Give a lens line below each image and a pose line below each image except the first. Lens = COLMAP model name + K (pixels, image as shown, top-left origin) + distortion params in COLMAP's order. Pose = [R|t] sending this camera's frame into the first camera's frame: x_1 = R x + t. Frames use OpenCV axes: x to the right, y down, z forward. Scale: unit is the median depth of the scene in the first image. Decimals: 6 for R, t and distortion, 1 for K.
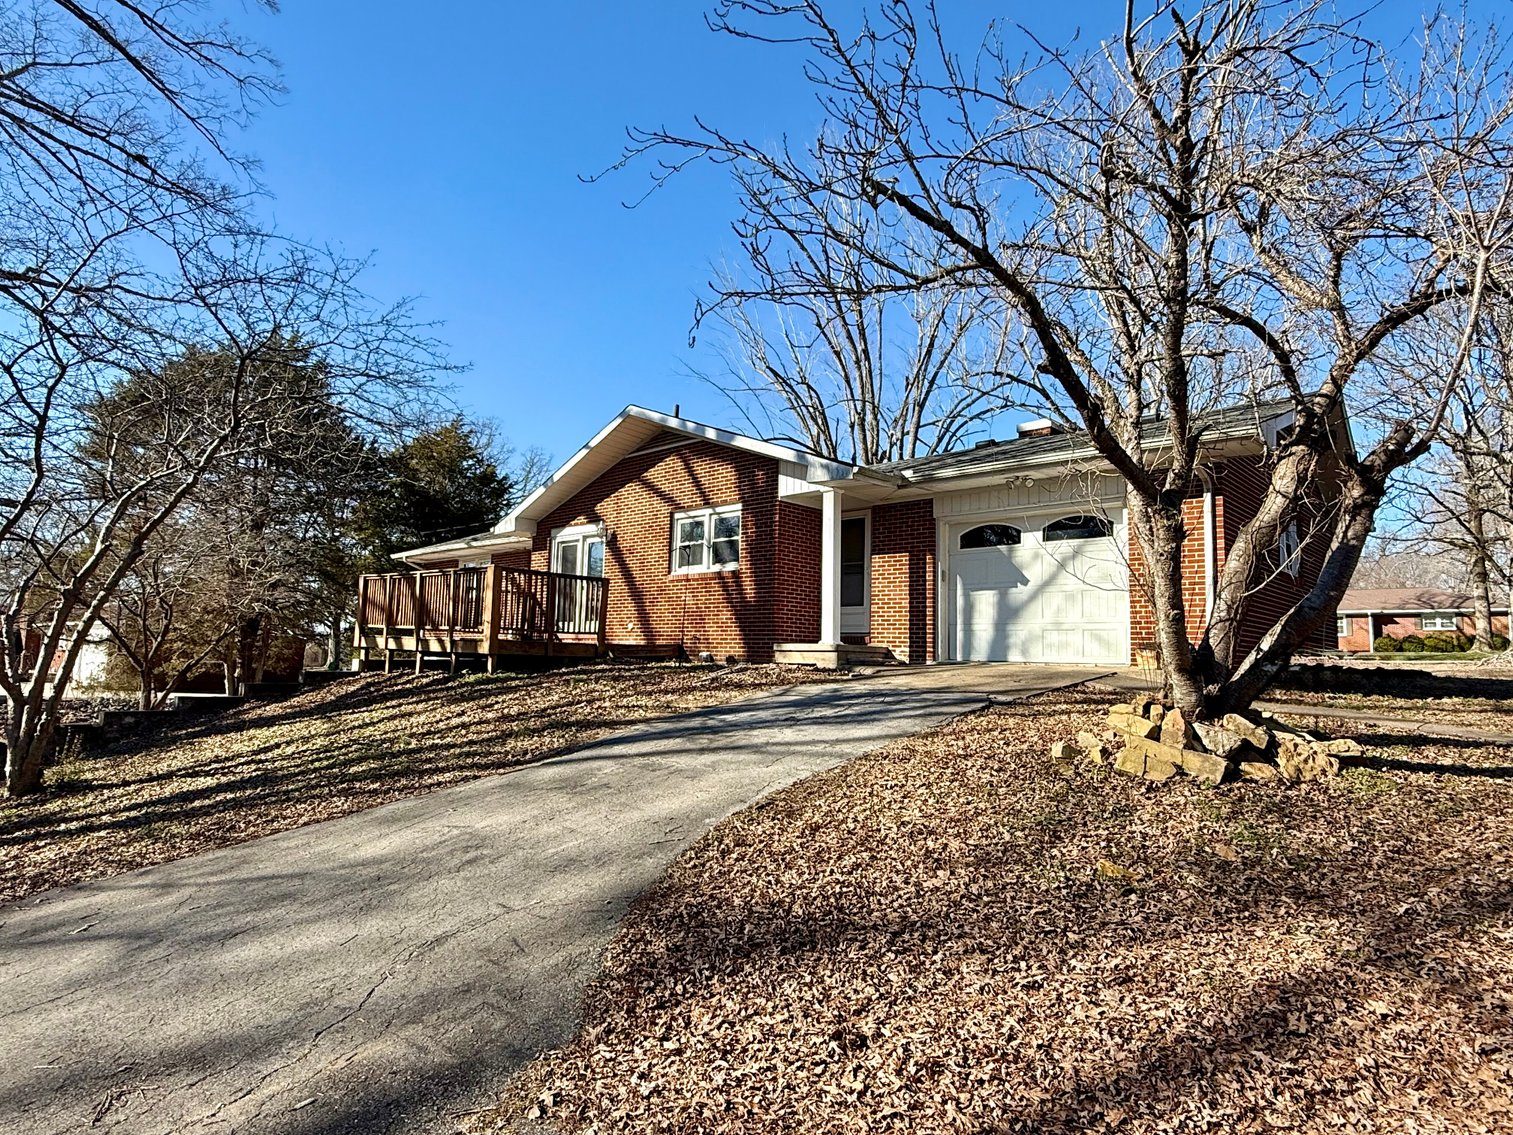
lens RADIAL K [[849.9, 0, 748.6], [0, 849.9, 560.4], [0, 0, 1]] dist [-0.003800, -0.000568]
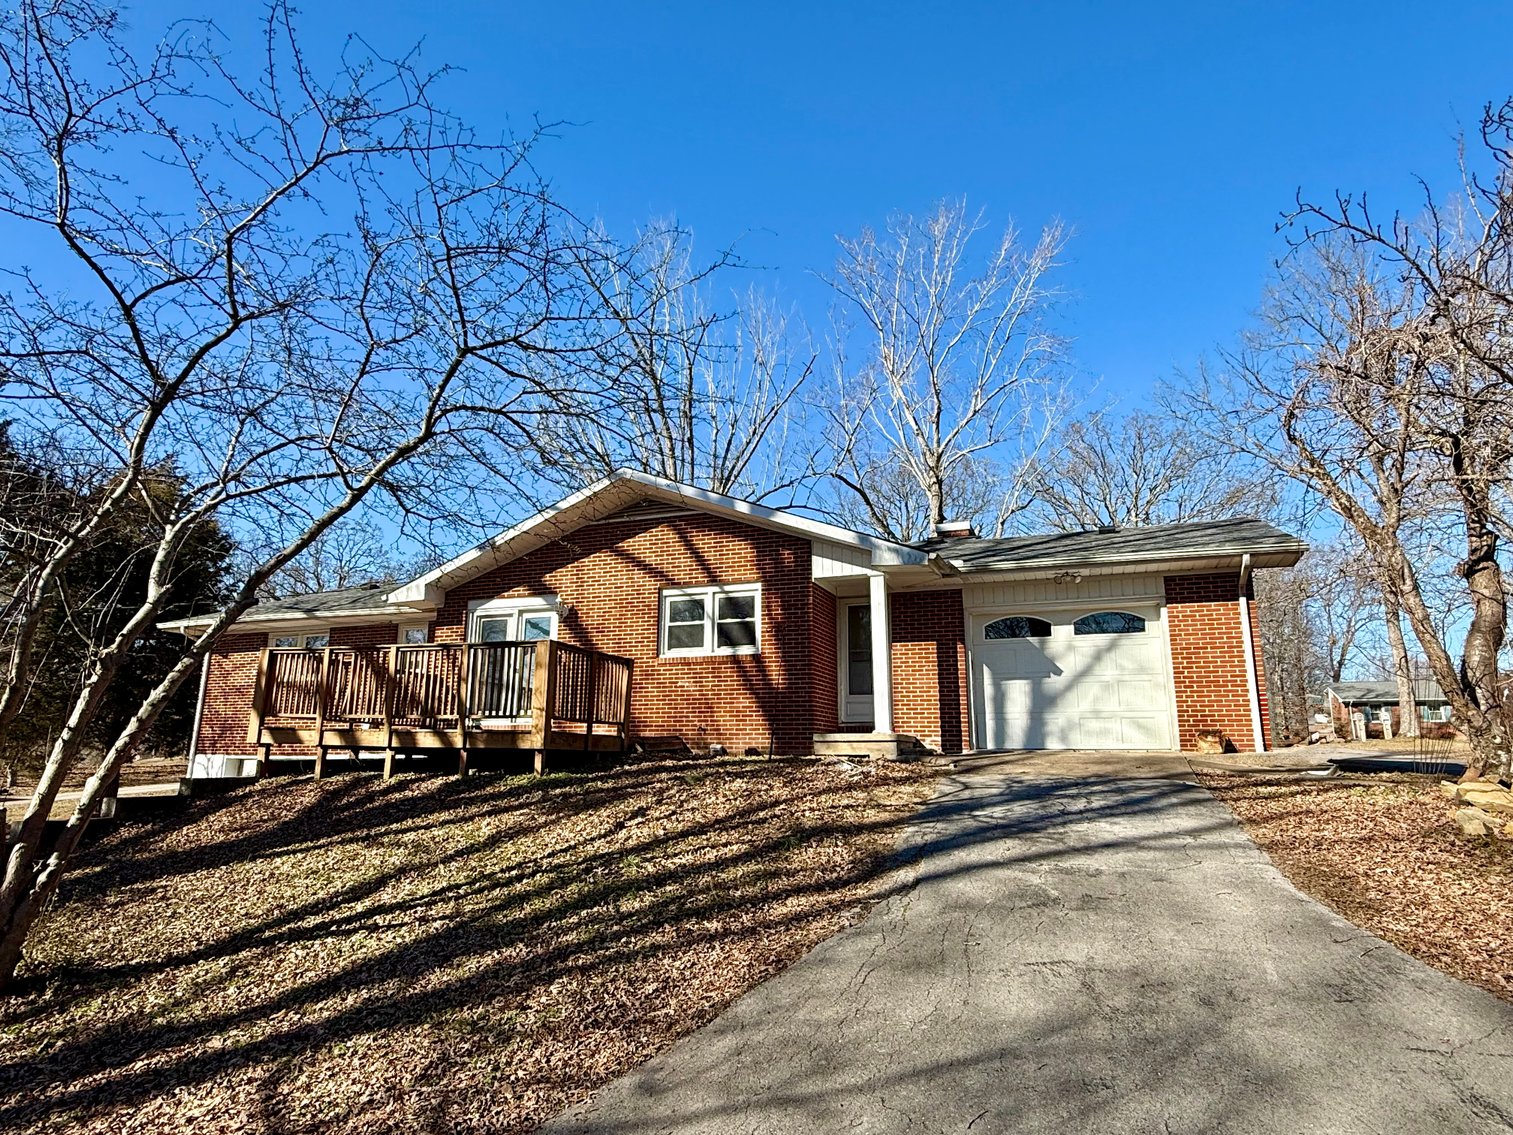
lens RADIAL K [[849.9, 0, 763.8], [0, 849.9, 566.7], [0, 0, 1]] dist [-0.003800, -0.000568]
pose [[0.921764, 0.066896, 0.381938, -0.365008], [-0.028163, 0.993954, -0.106120, 0.014728], [-0.386728, 0.087061, 0.918075, 0.135816]]
